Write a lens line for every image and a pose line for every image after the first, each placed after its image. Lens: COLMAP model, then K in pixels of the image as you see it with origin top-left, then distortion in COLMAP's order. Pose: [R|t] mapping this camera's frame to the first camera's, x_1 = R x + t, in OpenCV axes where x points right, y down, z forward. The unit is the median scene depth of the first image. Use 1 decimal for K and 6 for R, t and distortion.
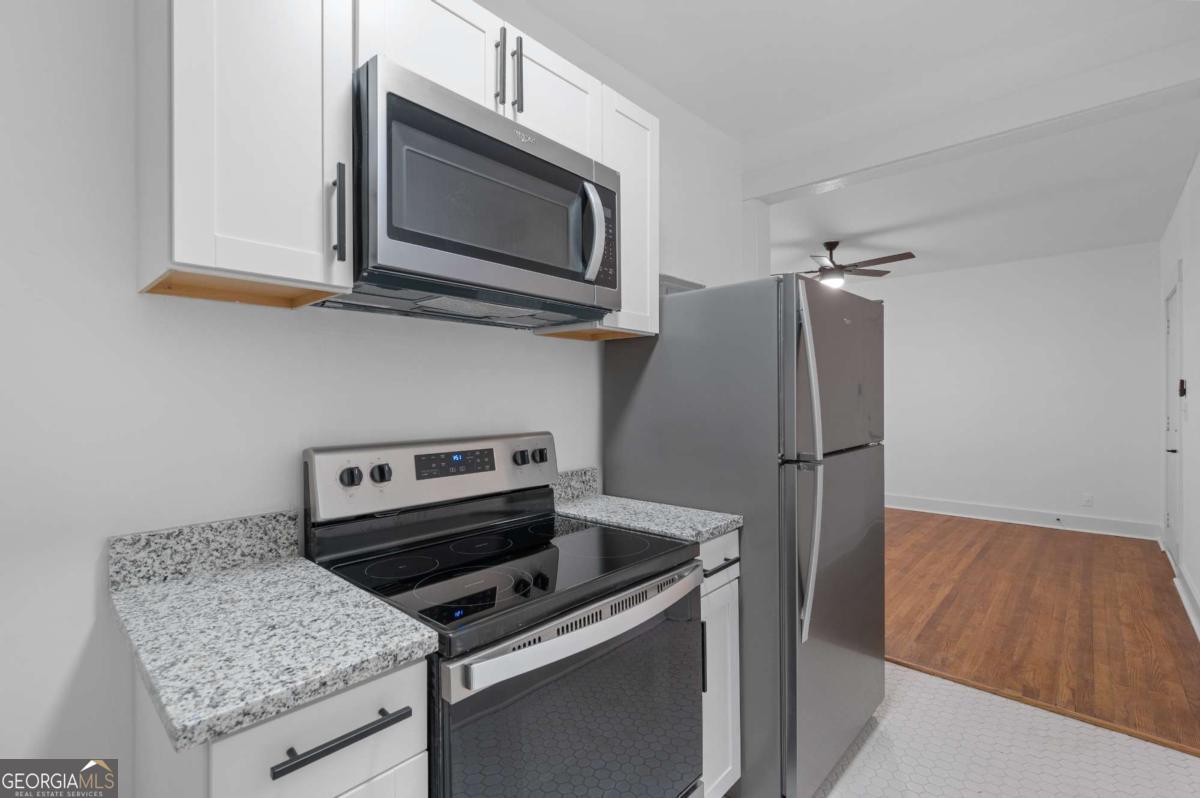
lens RADIAL K [[538.7, 0, 596.6], [0, 538.7, 399.8], [0, 0, 1]] dist [-0.003617, -0.000304]
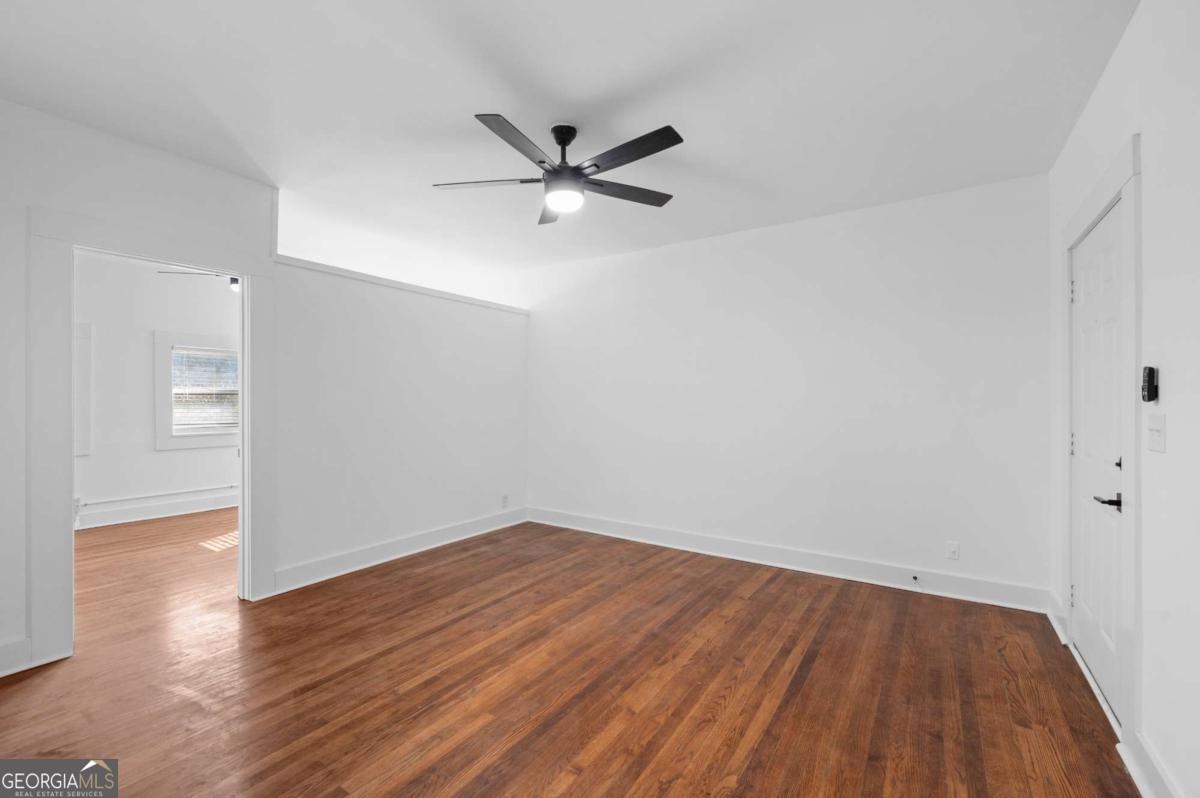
lens RADIAL K [[509.2, 0, 600.0], [0, 509.2, 399.0], [0, 0, 1]] dist [-0.000774, -0.000138]
pose [[0.985906, 0.002595, 0.167280, 0.794321], [-0.001955, 0.999990, -0.003993, -0.010452], [-0.167288, 0.003610, 0.985901, 0.957933]]
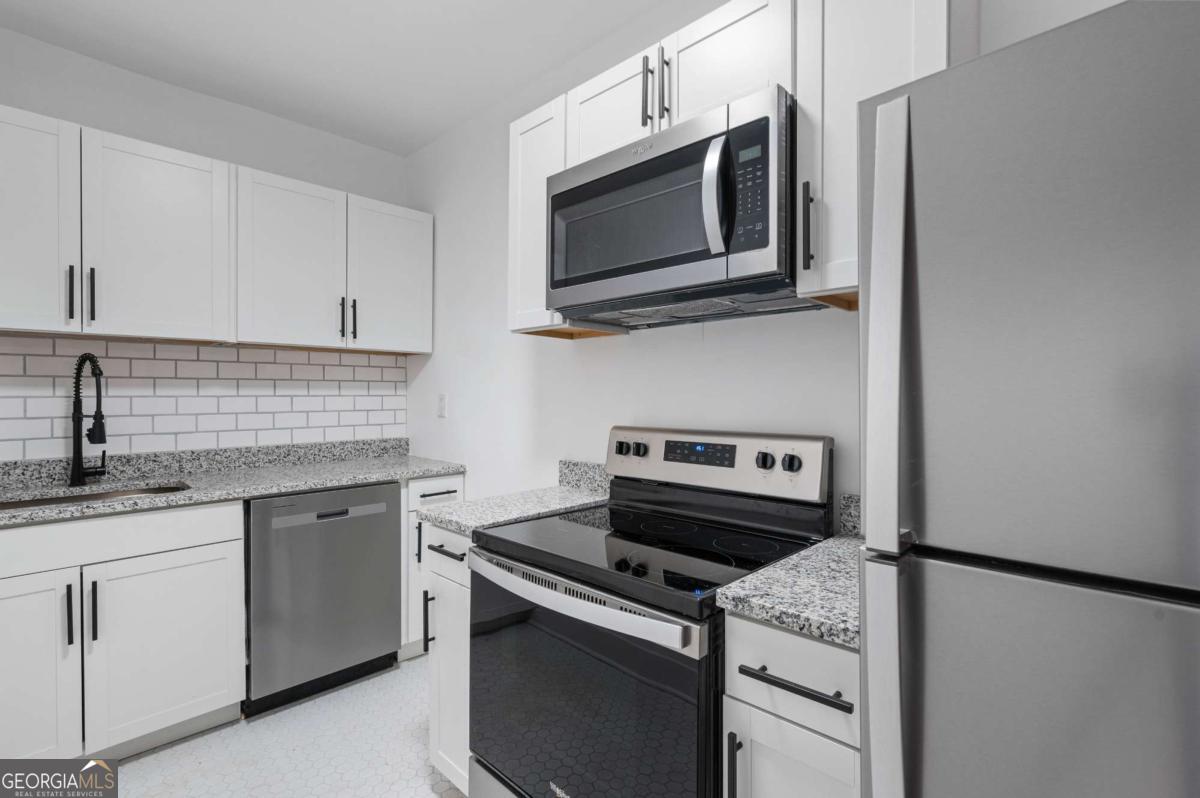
lens RADIAL K [[567.9, 0, 598.2], [0, 567.9, 394.7], [0, 0, 1]] dist [-0.000824, 0.000031]
pose [[-0.047083, 0.012702, -0.998810, 0.400478], [0.007476, 0.999896, 0.012364, -0.007158], [0.998863, -0.006885, -0.047173, 0.383688]]
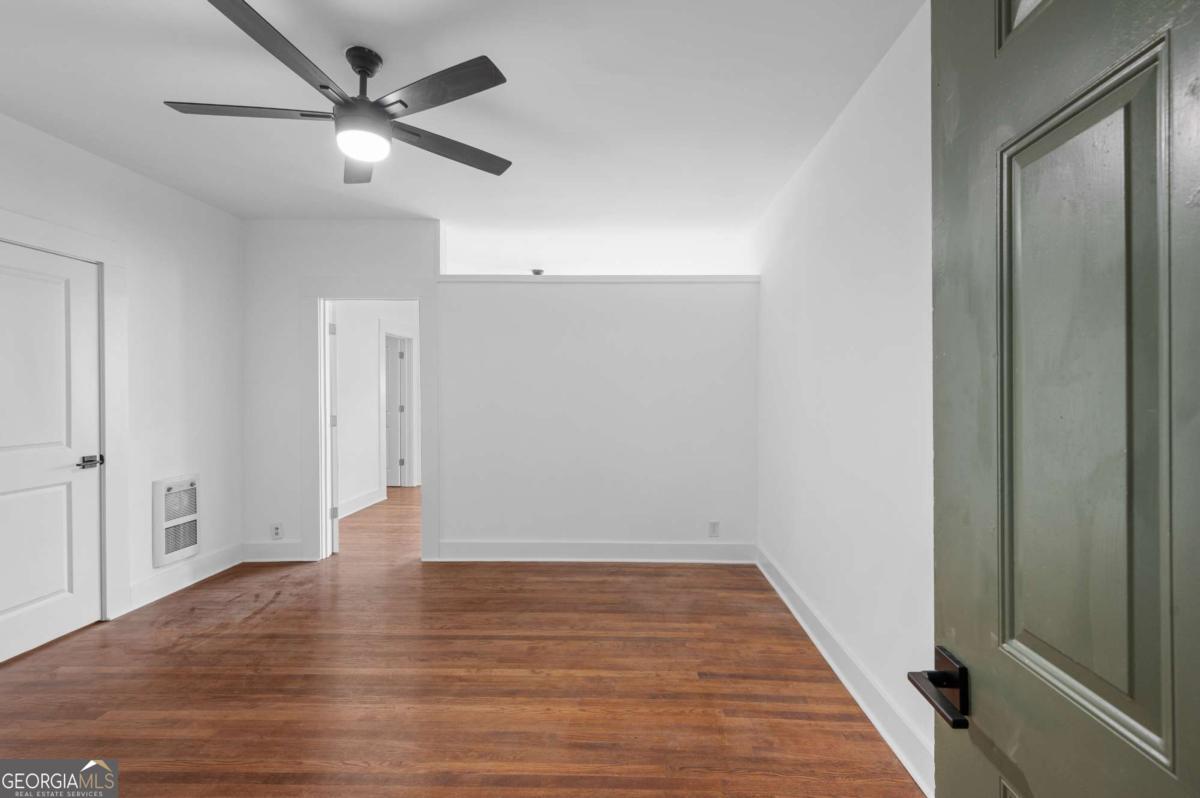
lens RADIAL K [[531.3, 0, 618.7], [0, 531.3, 396.9], [0, 0, 1]] dist [0.000895, 0.000268]
pose [[0.673387, 0.007668, -0.739251, 1.868631], [-0.004594, 0.999970, 0.006188, -0.028824], [0.739276, -0.000771, 0.673402, 1.781470]]
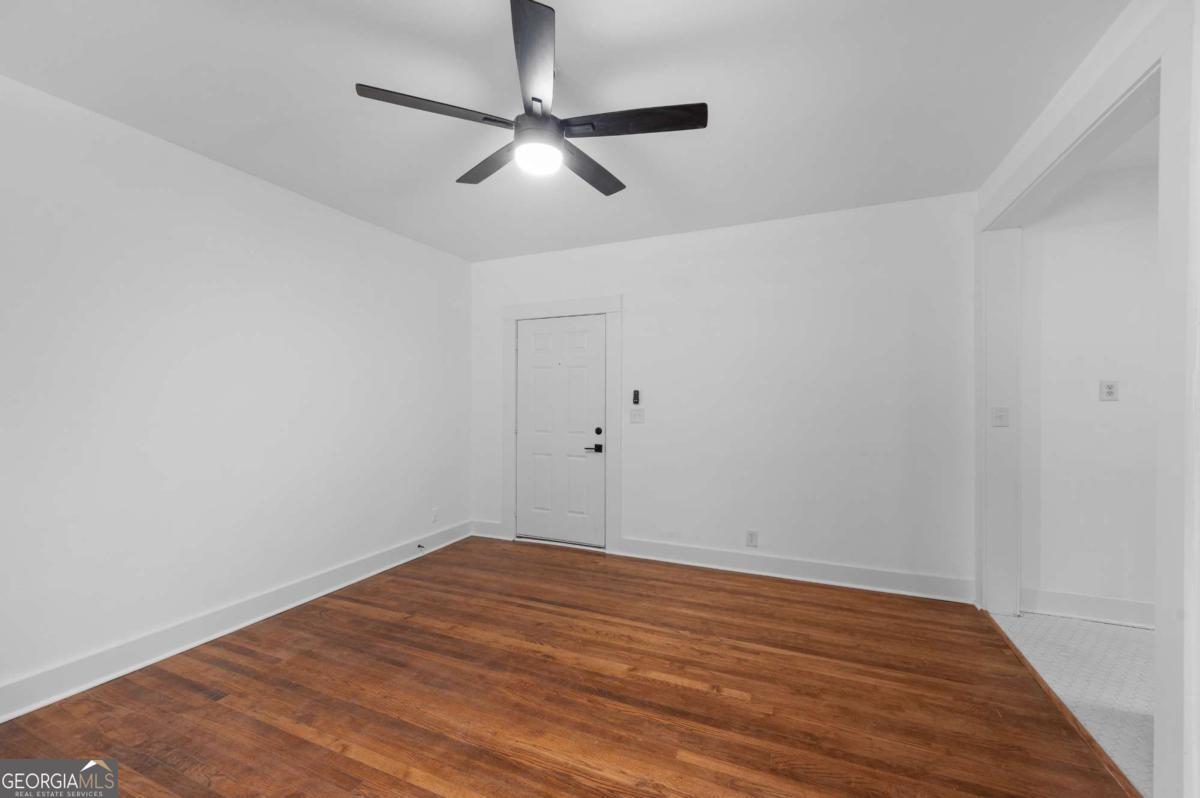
lens RADIAL K [[478.2, 0, 598.6], [0, 478.2, 401.6], [0, 0, 1]] dist [-0.001115, -0.000142]
pose [[-0.335806, 0.000613, 0.941931, 0.073289], [0.004035, 0.999992, 0.000788, -0.022620], [-0.941923, 0.004066, -0.335805, 2.256555]]
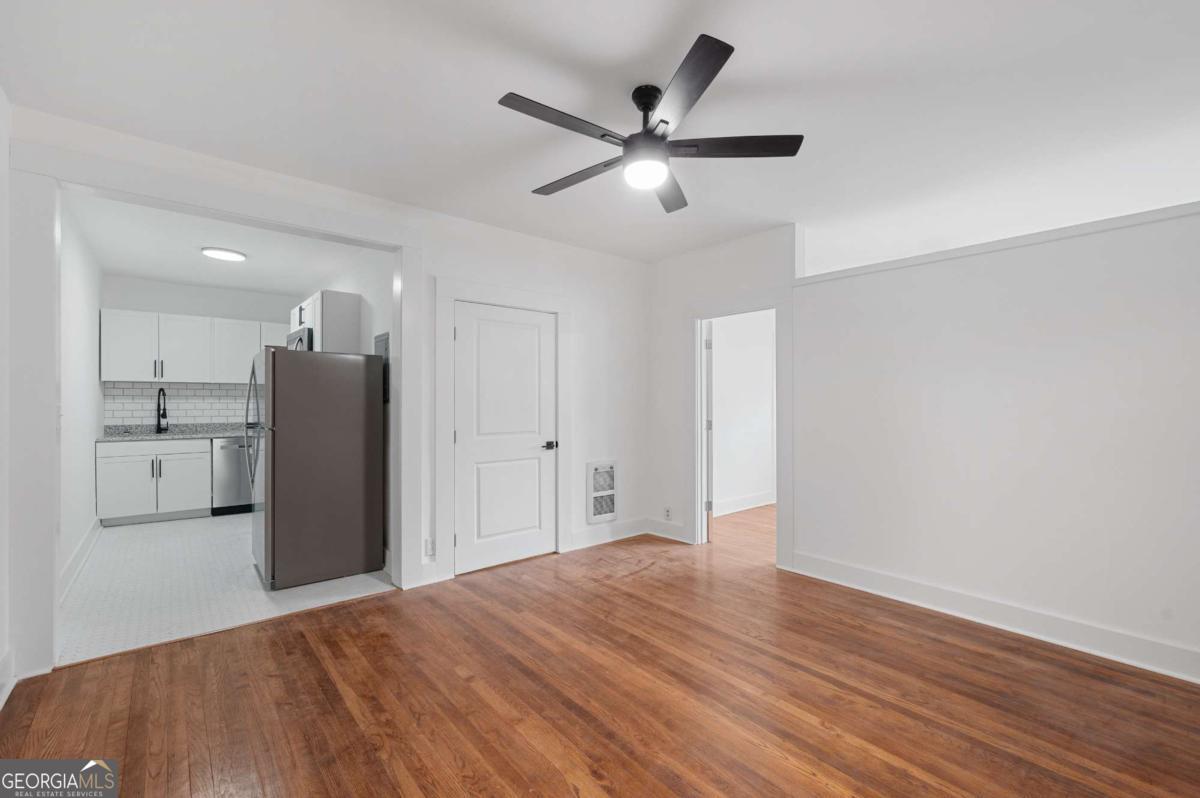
lens RADIAL K [[505.8, 0, 599.2], [0, 505.8, 409.7], [0, 0, 1]] dist [0.002029, 0.000038]
pose [[-0.118204, 0.016353, -0.992855, 1.868589], [-0.005958, 0.999835, 0.017177, -0.020988], [0.992971, 0.007946, -0.118087, 2.099491]]
